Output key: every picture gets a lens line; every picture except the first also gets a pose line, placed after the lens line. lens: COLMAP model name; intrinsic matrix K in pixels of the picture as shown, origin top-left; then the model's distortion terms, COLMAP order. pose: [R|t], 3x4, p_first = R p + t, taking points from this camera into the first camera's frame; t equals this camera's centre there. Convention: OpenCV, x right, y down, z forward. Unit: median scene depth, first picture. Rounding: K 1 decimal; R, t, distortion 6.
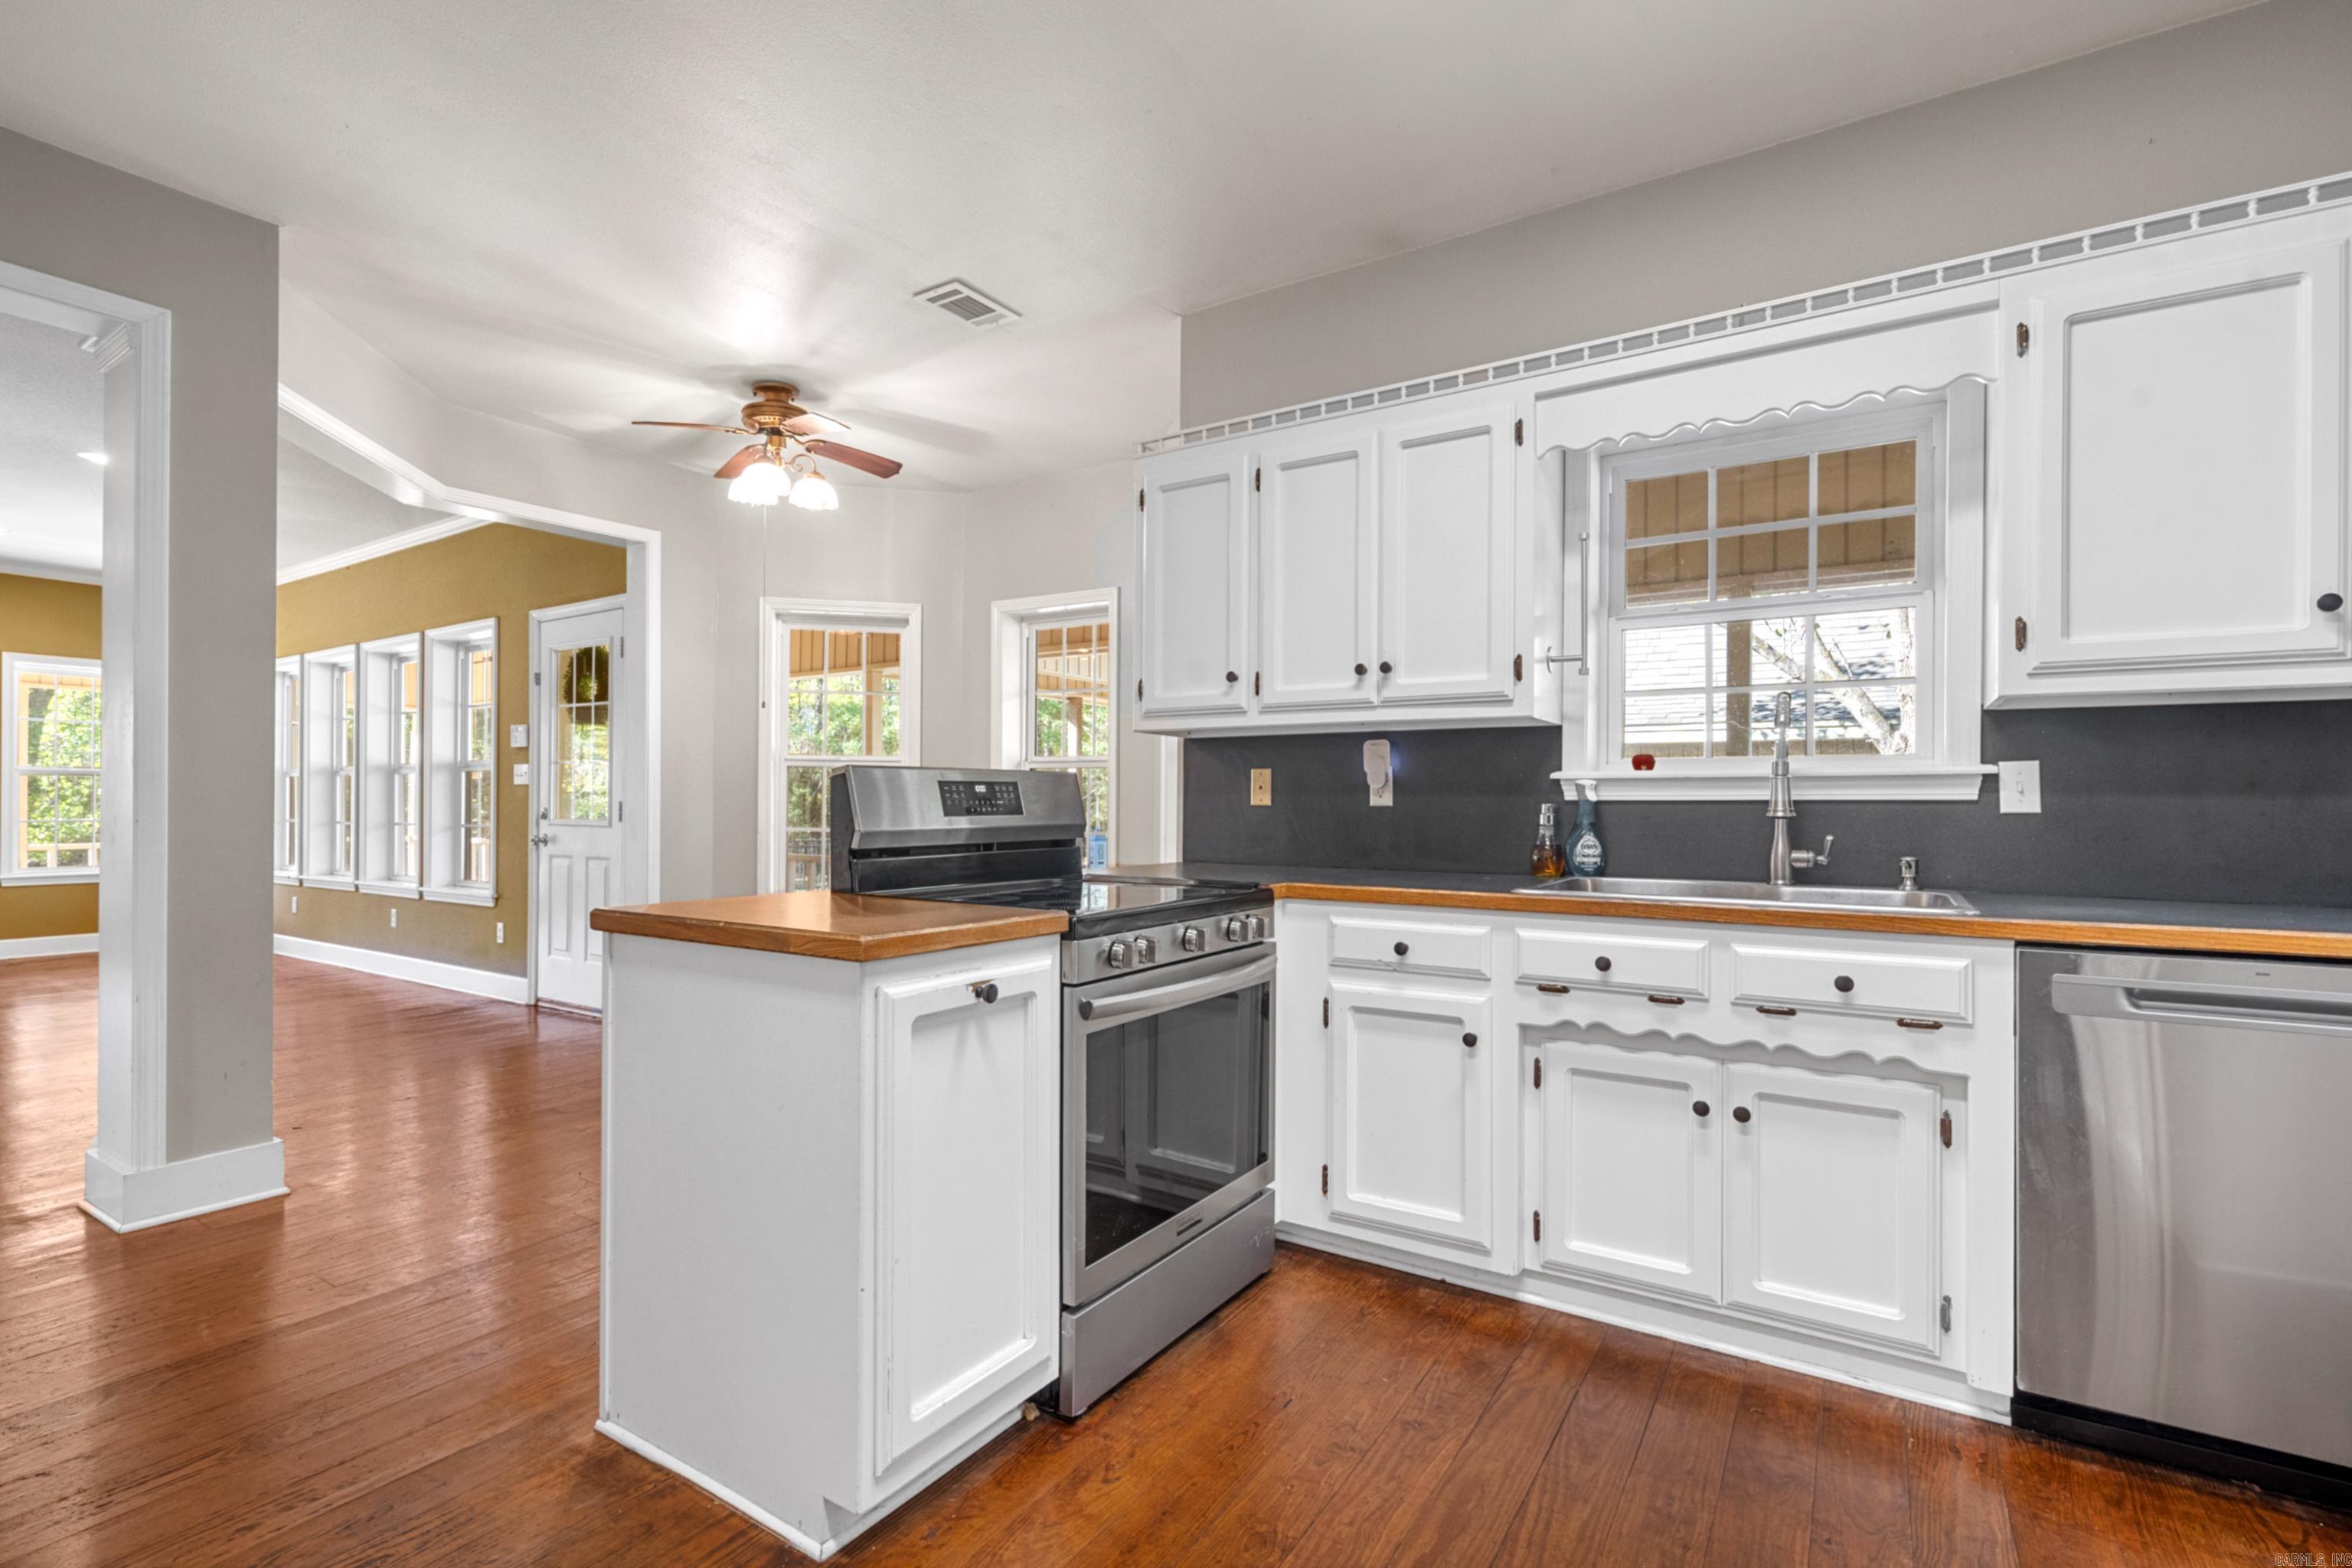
lens RADIAL K [[1069.0, 0, 1169.0], [0, 1069.0, 794.1], [0, 0, 1]] dist [-0.003945, 0.000426]
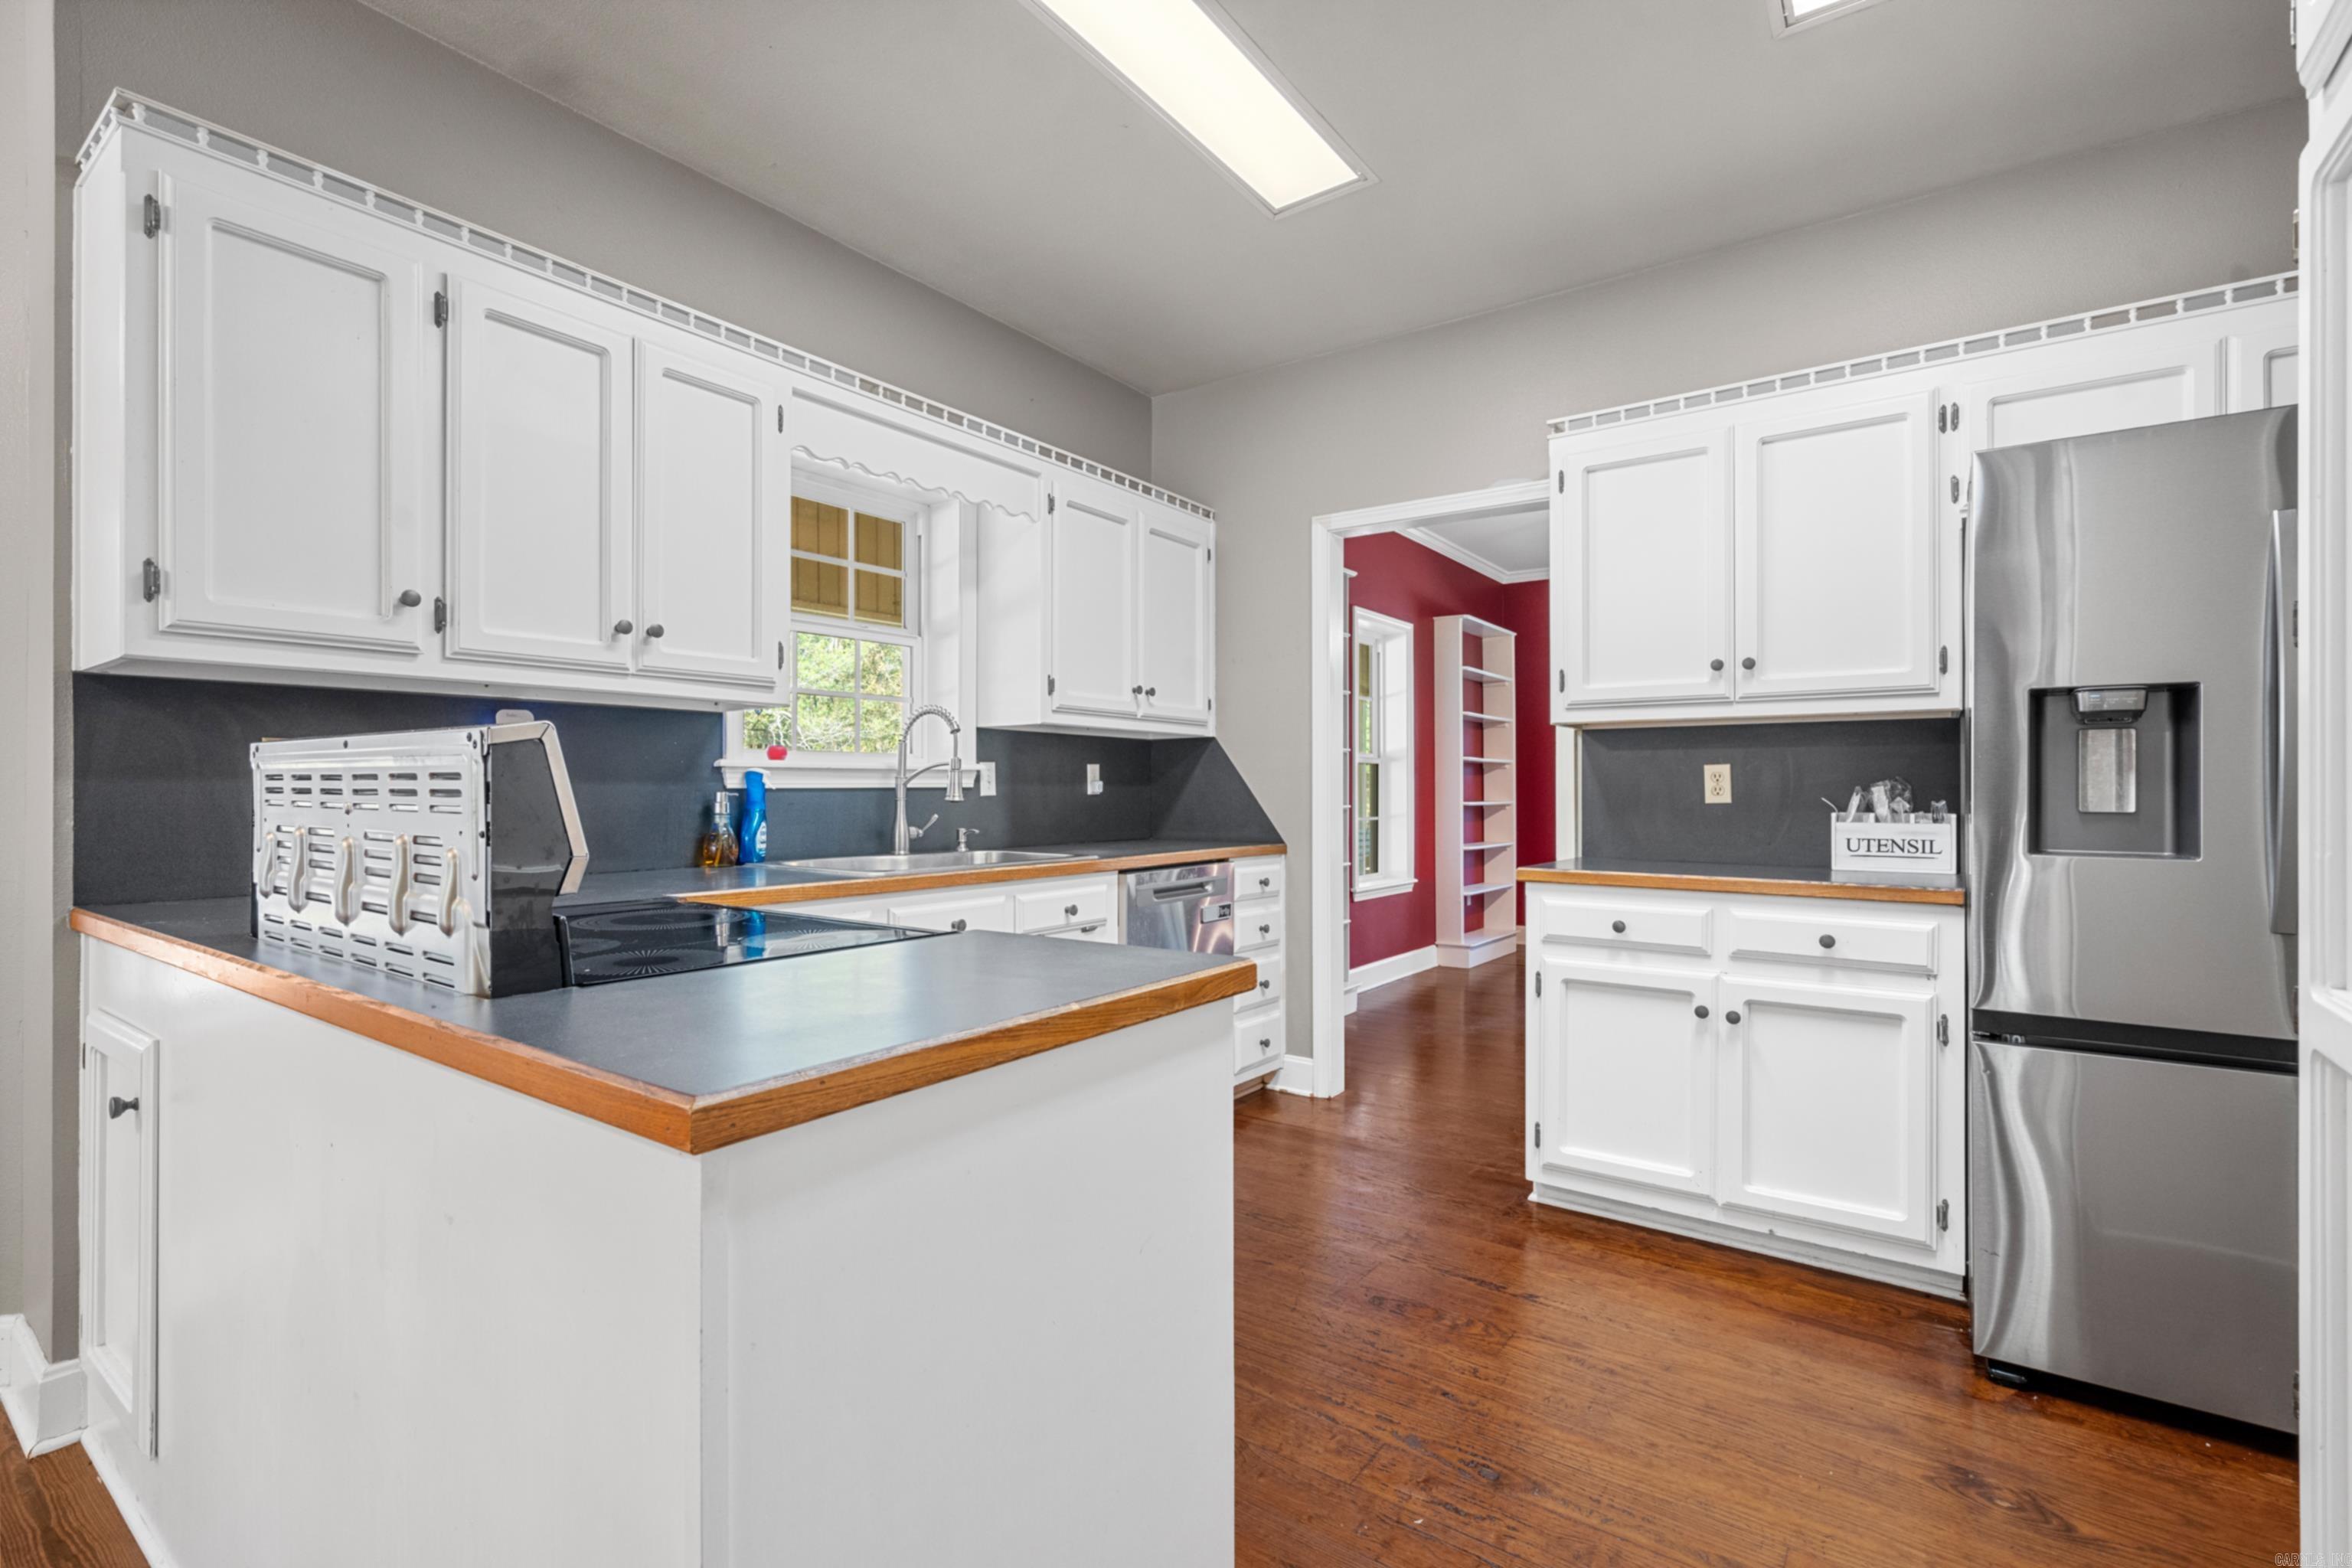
lens RADIAL K [[1069.0, 0, 1165.4], [0, 1069.0, 787.4], [0, 0, 1]] dist [-0.003945, 0.000426]
pose [[0.051770, -0.001574, 0.998658, -0.654124], [-0.008944, 0.999958, 0.002040, -0.000300], [-0.998619, -0.009038, 0.051753, 0.591150]]
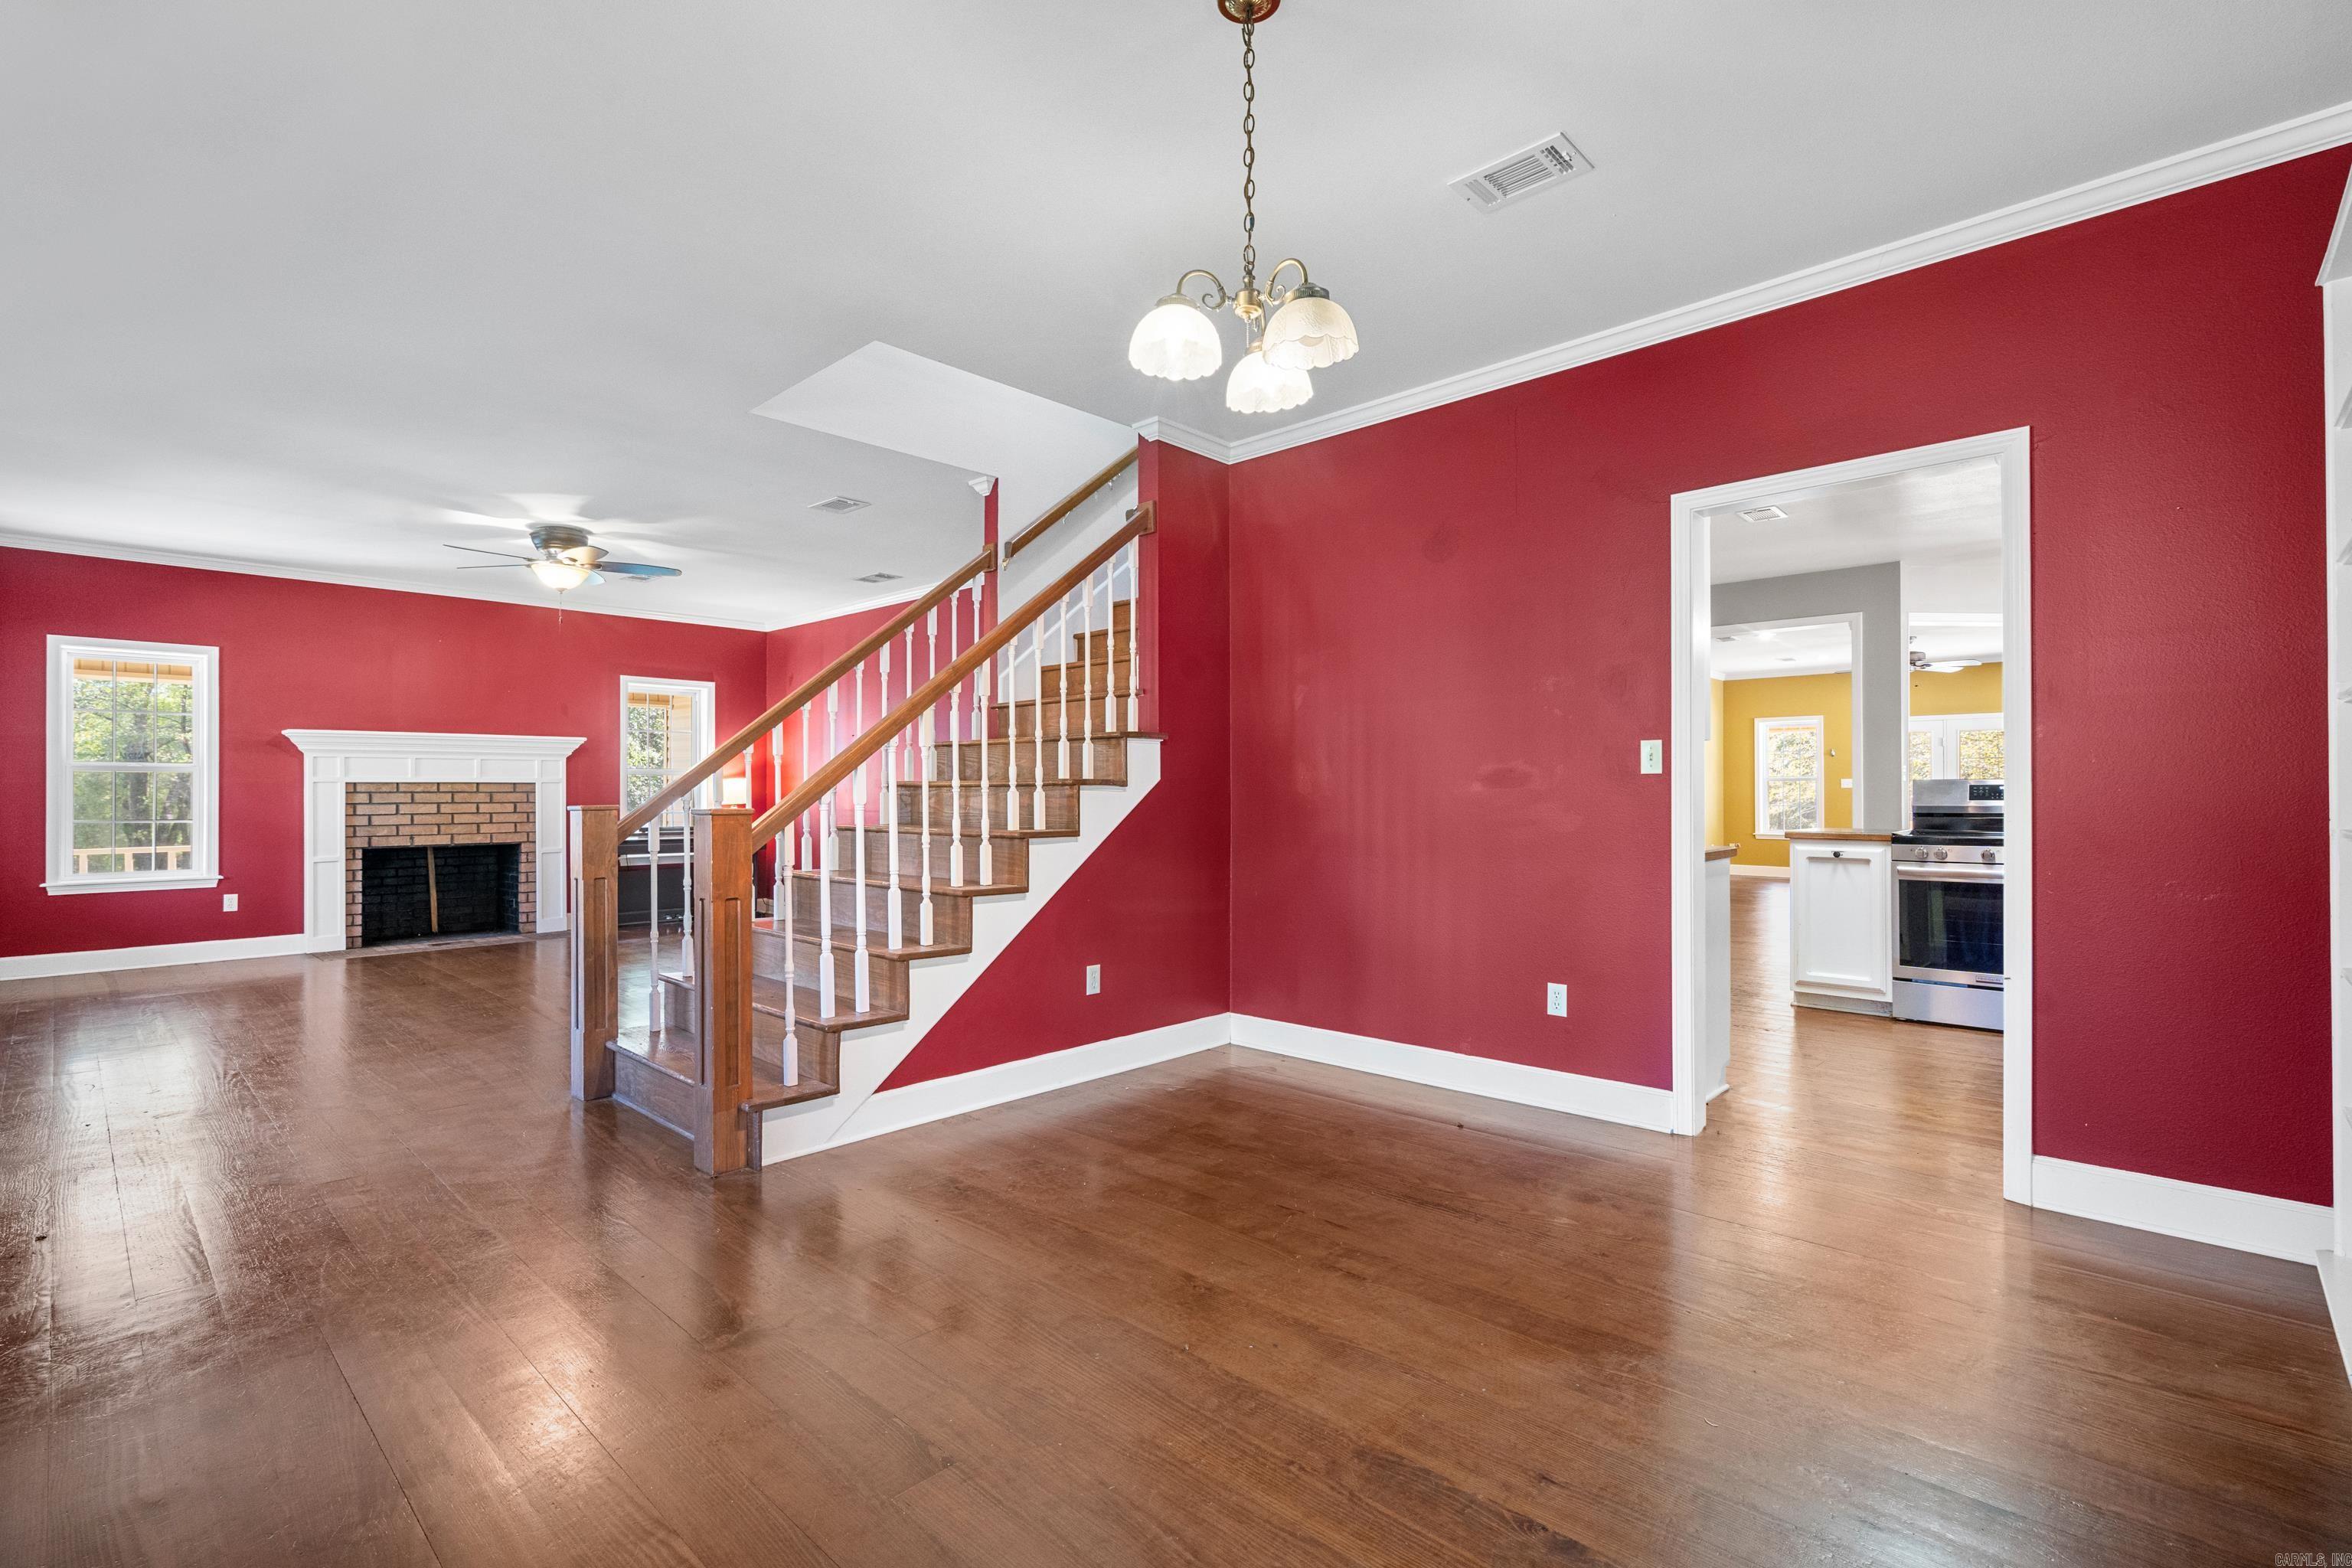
lens RADIAL K [[1069.0, 0, 1183.4], [0, 1069.0, 791.9], [0, 0, 1]] dist [-0.003945, 0.000426]
pose [[-0.179872, -0.007520, -0.983661, 2.179534], [0.012587, 0.999871, -0.009946, 0.005577], [0.983610, -0.014170, -0.179754, -0.221927]]
